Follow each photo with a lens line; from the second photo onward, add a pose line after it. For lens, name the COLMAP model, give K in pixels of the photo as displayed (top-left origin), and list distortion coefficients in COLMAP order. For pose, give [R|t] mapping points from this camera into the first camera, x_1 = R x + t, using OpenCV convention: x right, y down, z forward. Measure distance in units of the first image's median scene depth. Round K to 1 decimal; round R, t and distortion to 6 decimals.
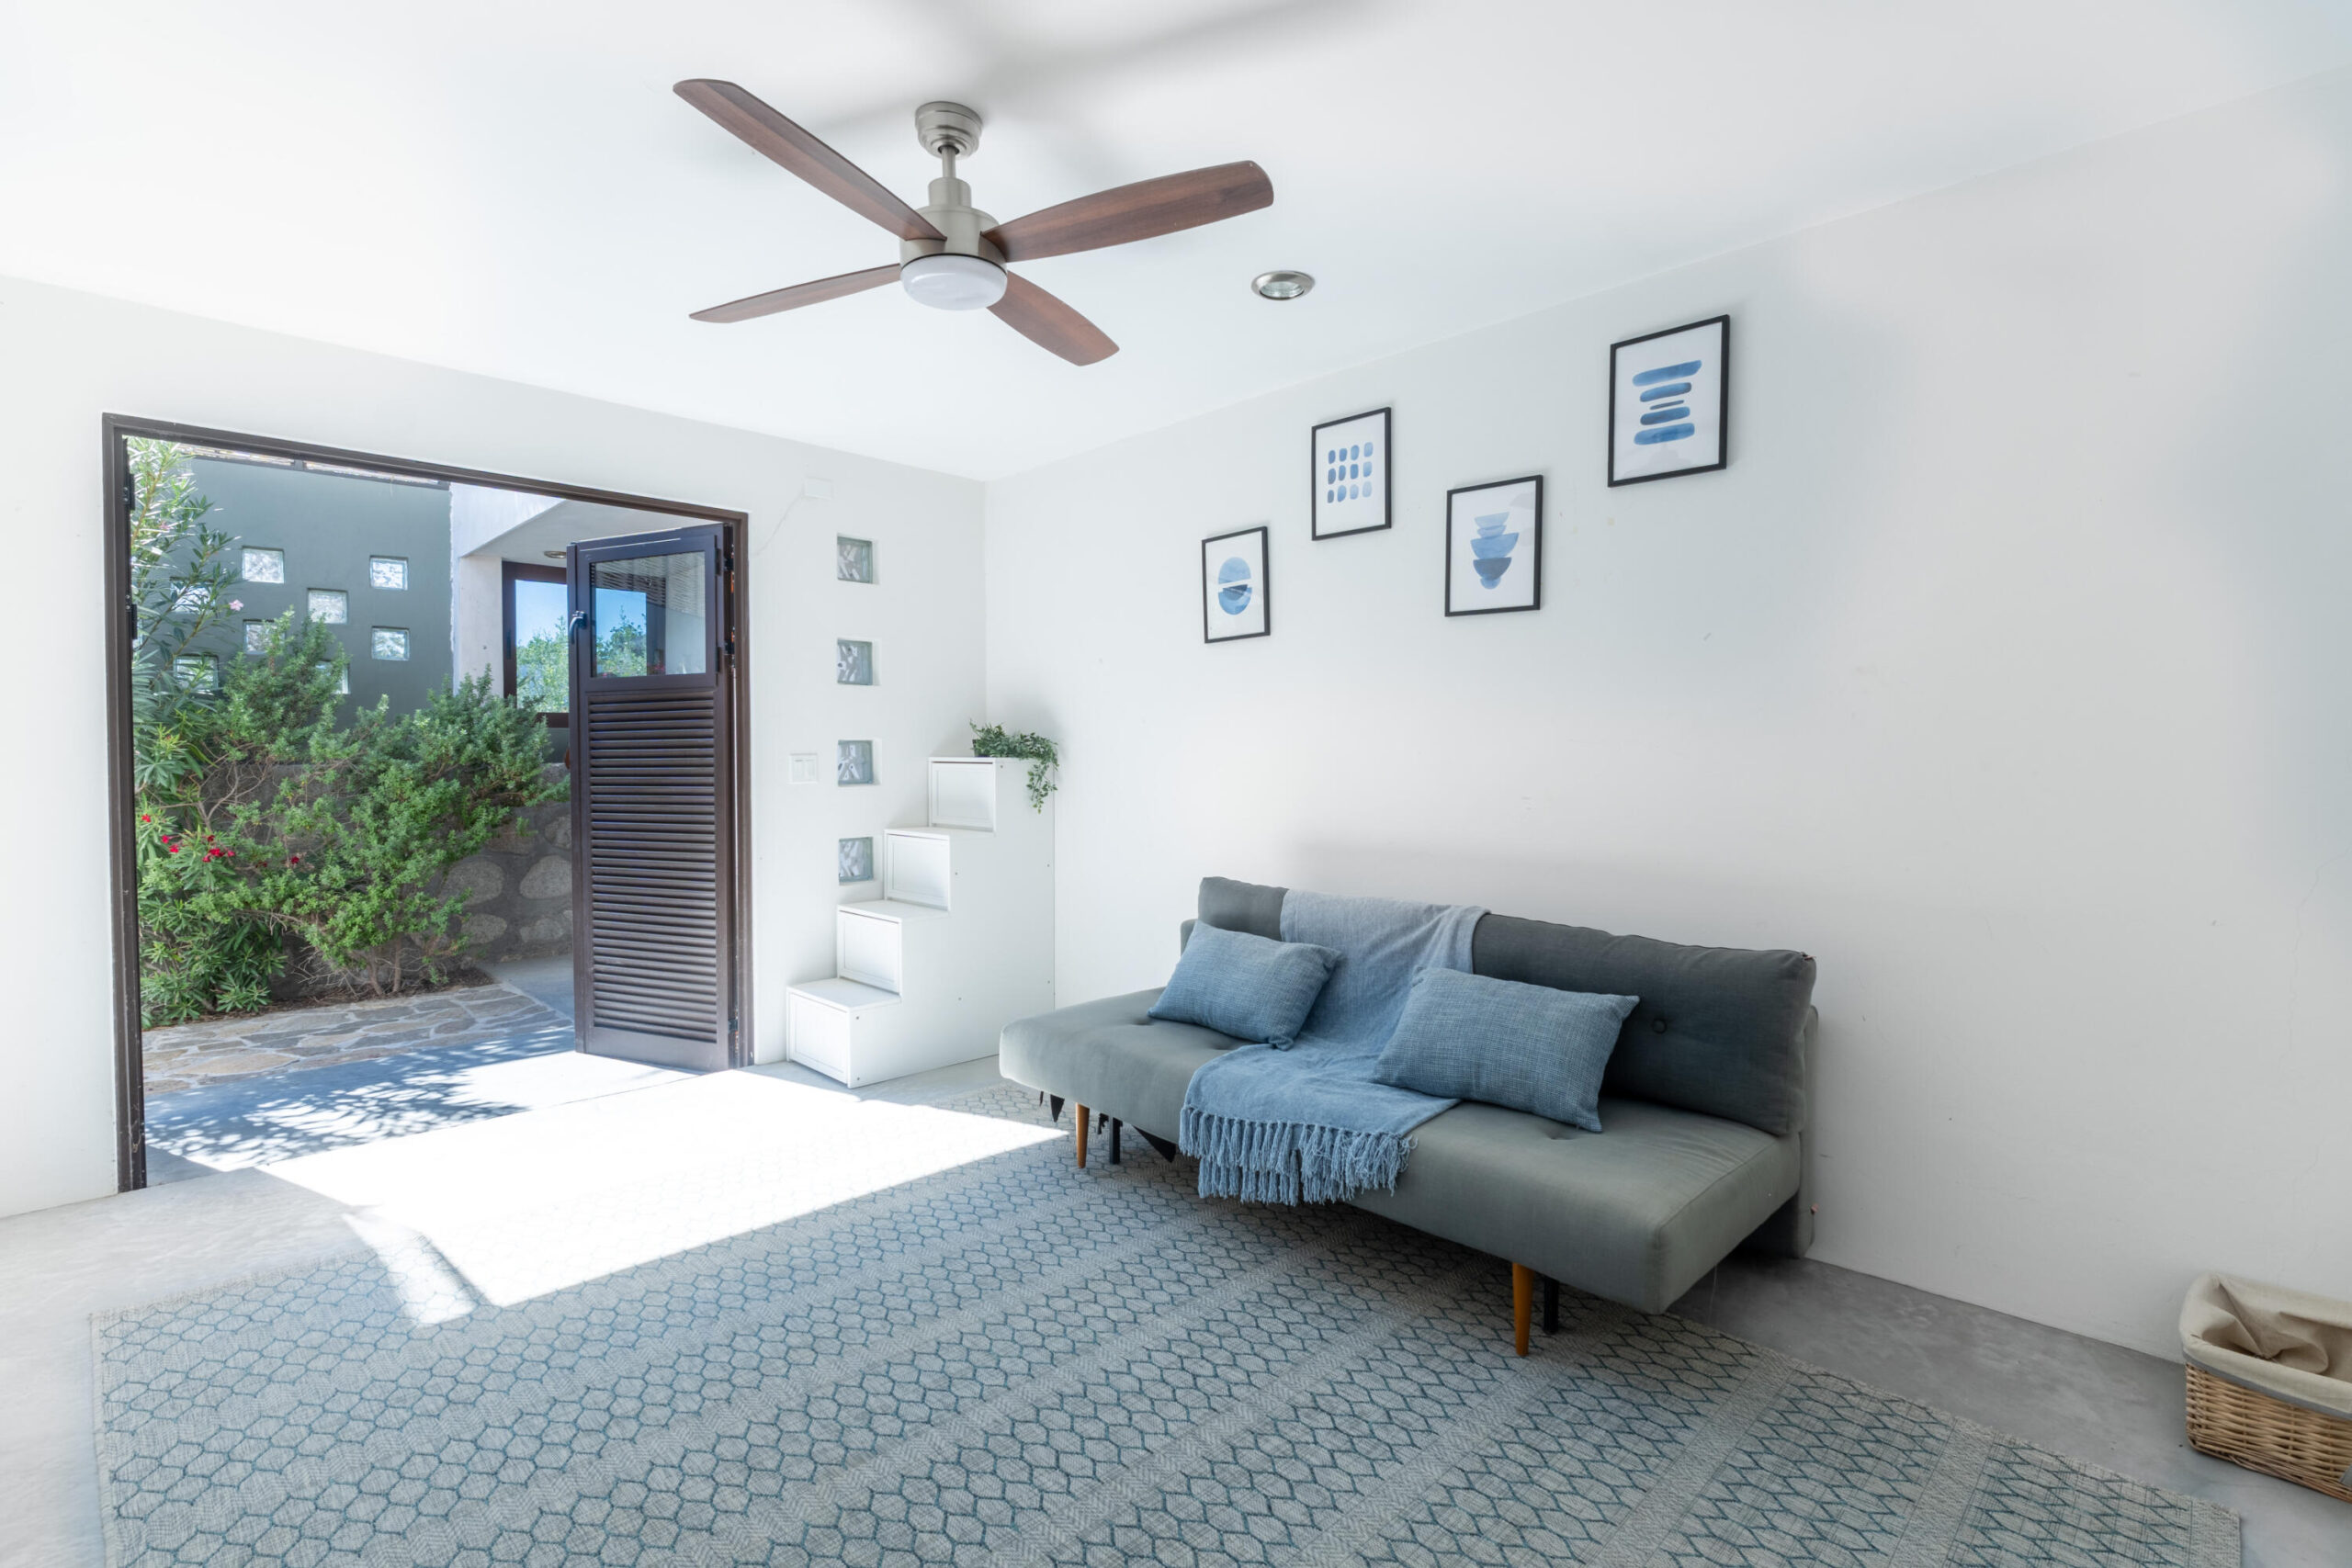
lens RADIAL K [[1123.3, 0, 1165.9], [0, 1123.3, 784.5], [0, 0, 1]] dist [0.000925, 0.000112]
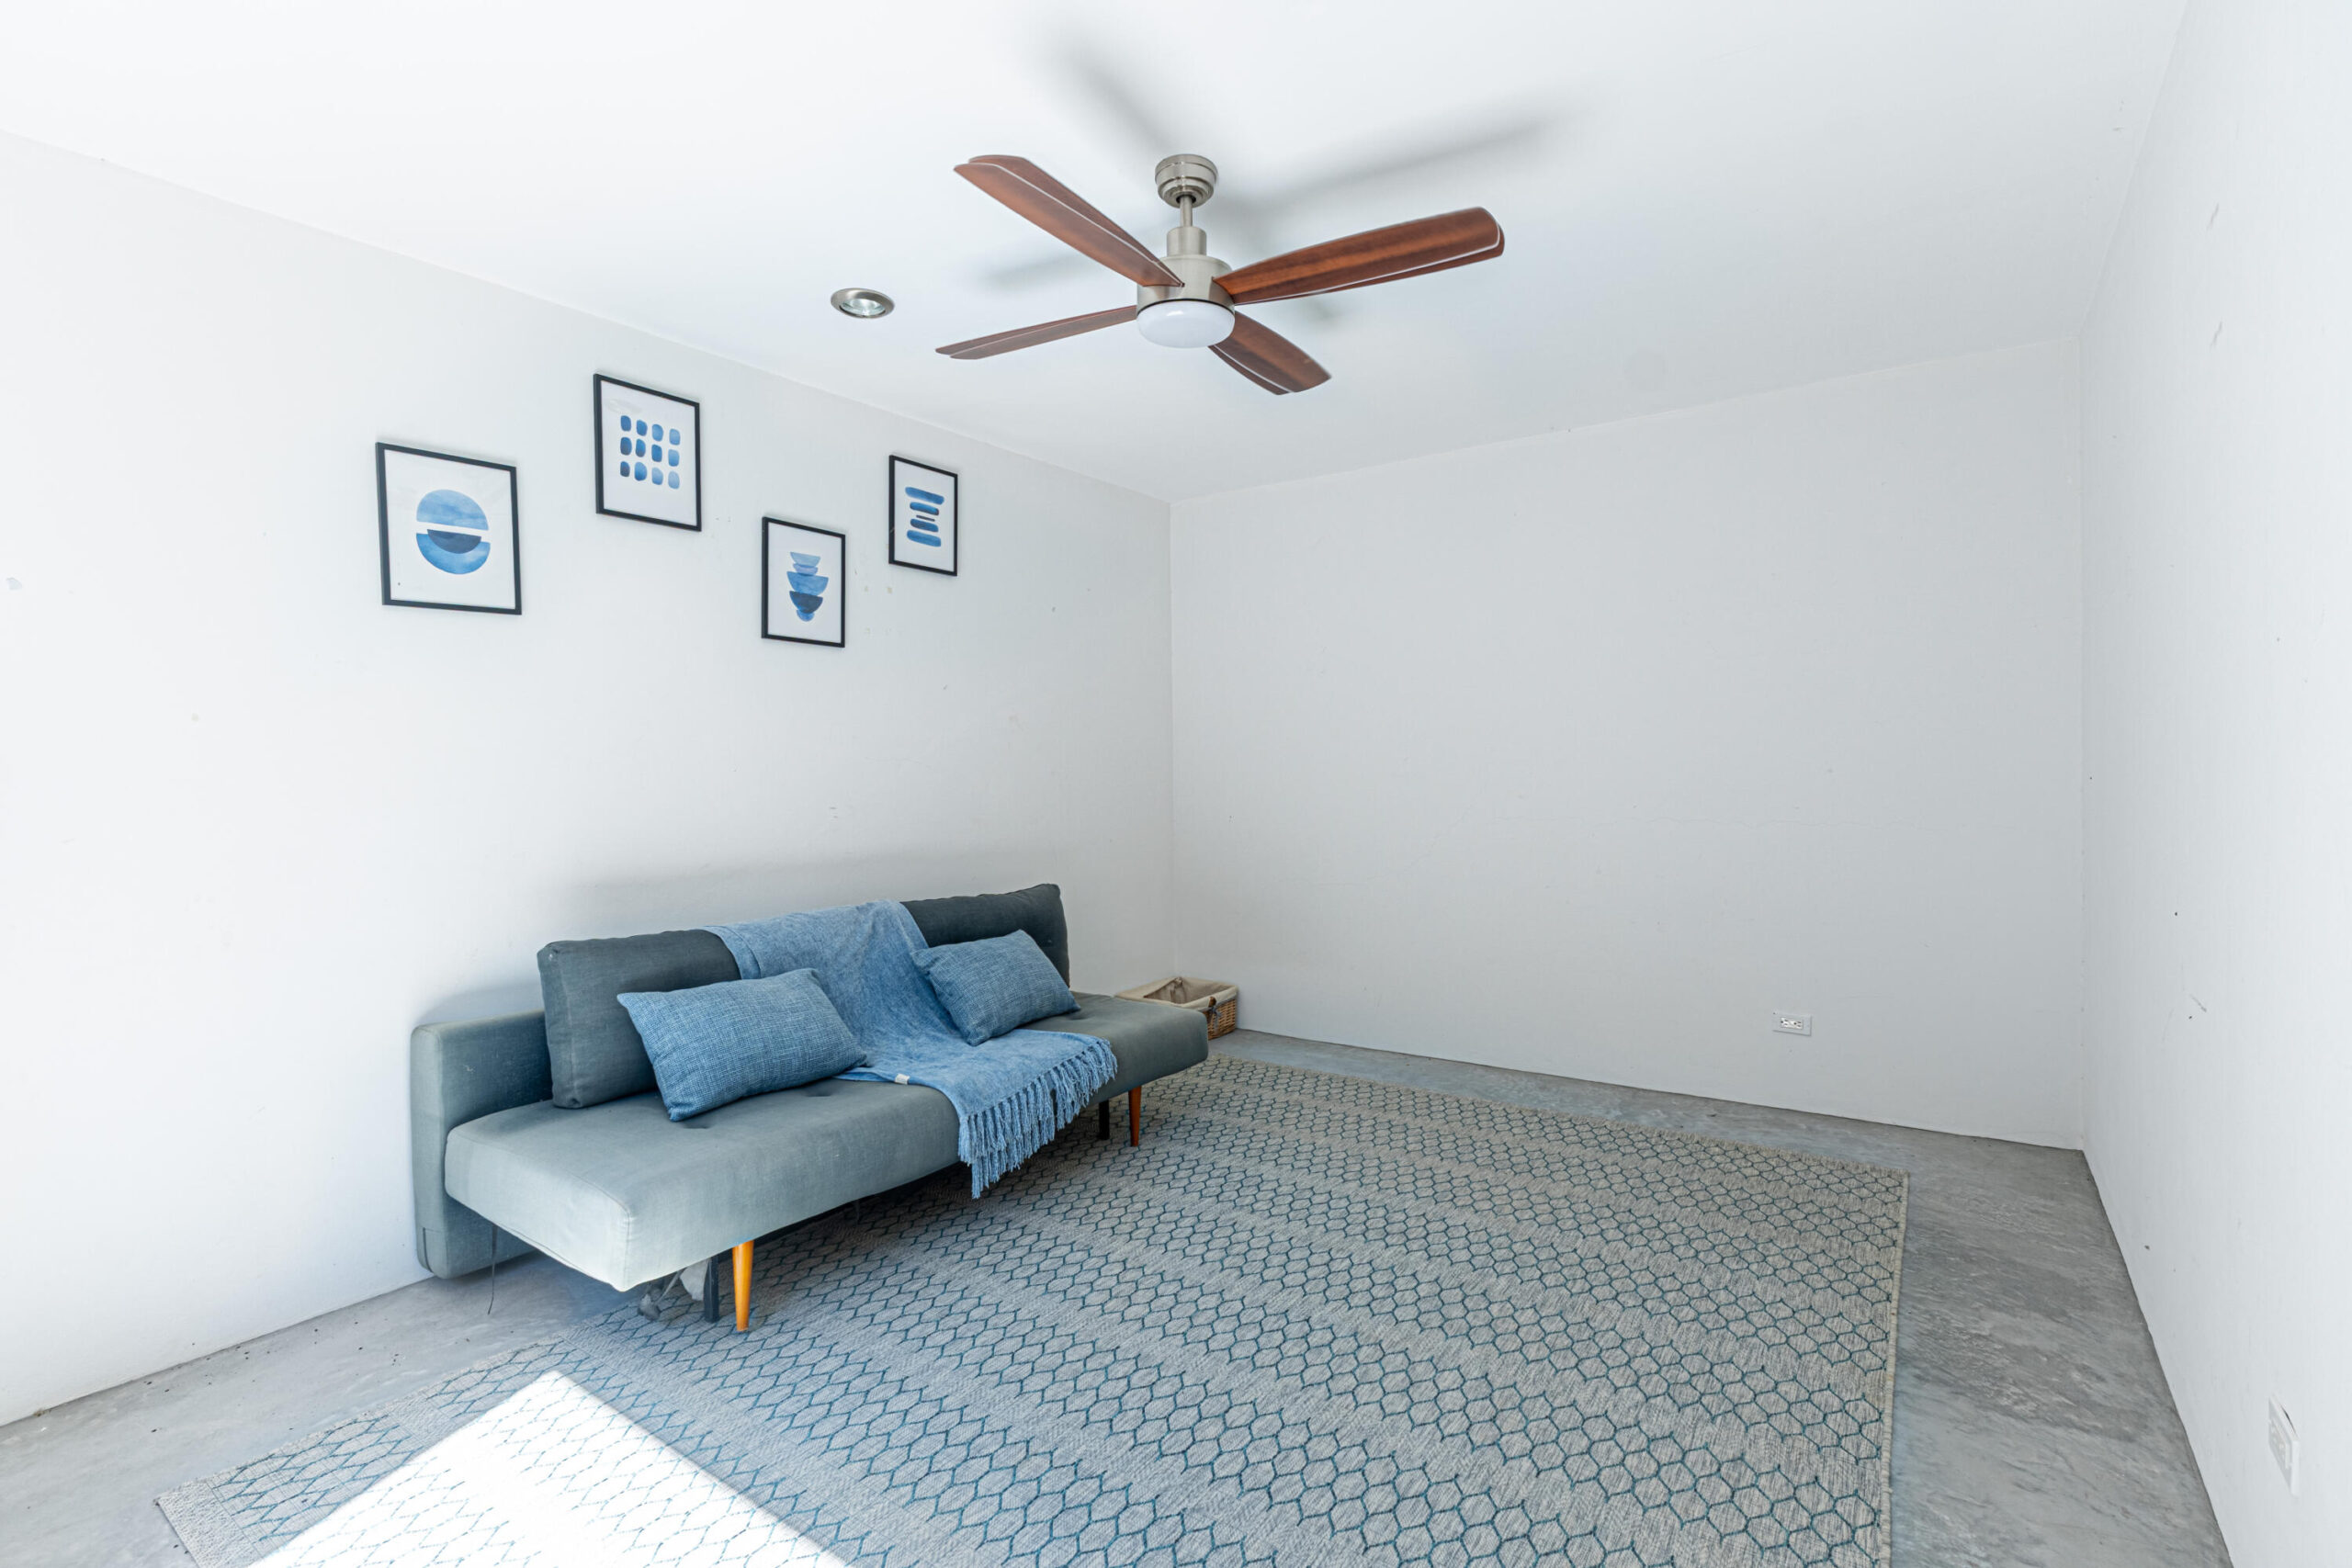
lens RADIAL K [[1123.3, 0, 1165.9], [0, 1123.3, 784.5], [0, 0, 1]] dist [0.000925, 0.000112]
pose [[-0.189921, -0.017566, 0.981642, -0.884263], [0.035775, 0.999052, 0.024799, -0.028210], [-0.981147, 0.039828, -0.189112, 0.882917]]
